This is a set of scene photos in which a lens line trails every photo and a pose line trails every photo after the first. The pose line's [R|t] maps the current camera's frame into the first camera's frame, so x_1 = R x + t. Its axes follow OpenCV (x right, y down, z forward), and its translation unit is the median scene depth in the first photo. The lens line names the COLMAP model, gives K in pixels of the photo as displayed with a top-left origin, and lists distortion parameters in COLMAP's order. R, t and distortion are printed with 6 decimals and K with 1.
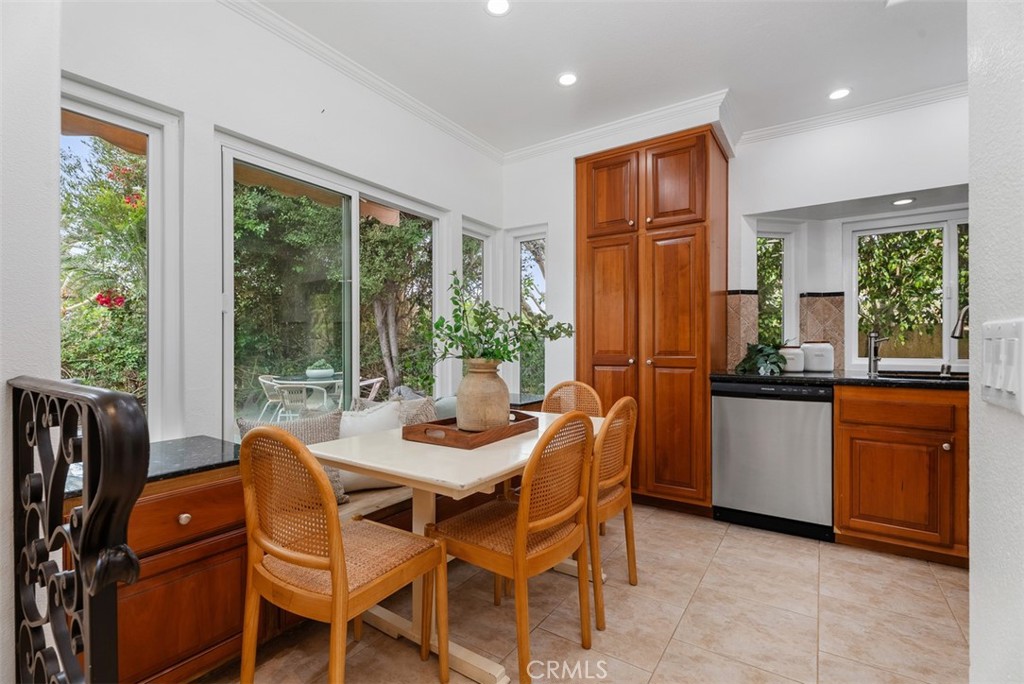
lens RADIAL K [[458.1, 0, 514.3], [0, 458.1, 345.9], [0, 0, 1]] dist [0.003784, -0.000919]
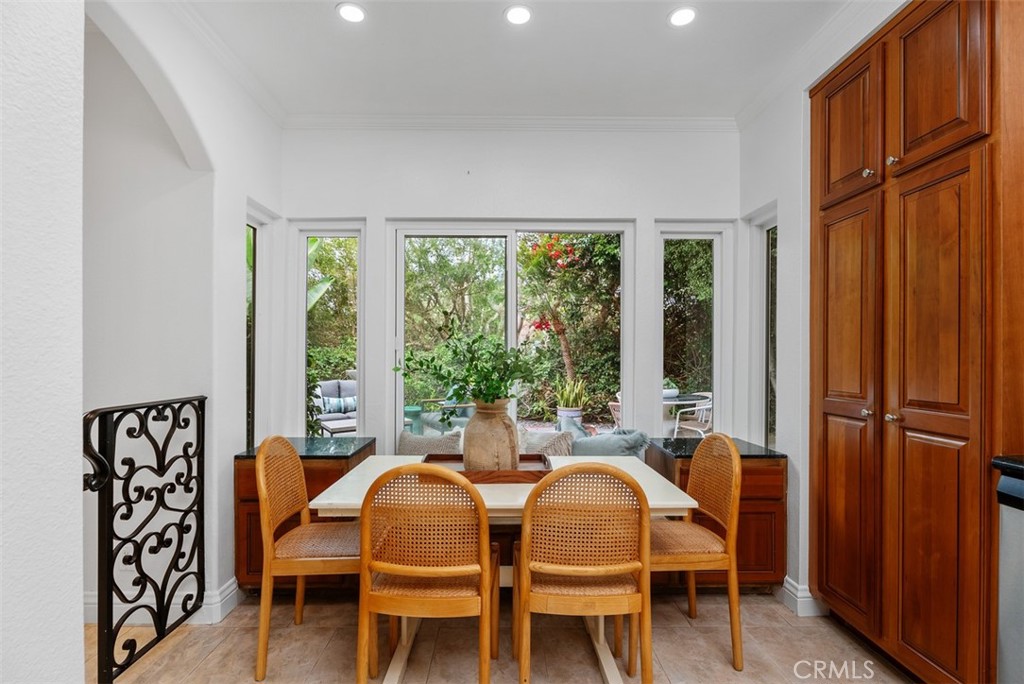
lens RADIAL K [[509.2, 0, 513.5], [0, 509.2, 351.7], [0, 0, 1]] dist [-0.001193, -0.000182]
pose [[0.571568, -0.001353, -0.820553, 0.550410], [-0.003301, 0.999987, -0.003948, -0.041020], [0.820548, 0.004965, 0.571556, 0.282726]]
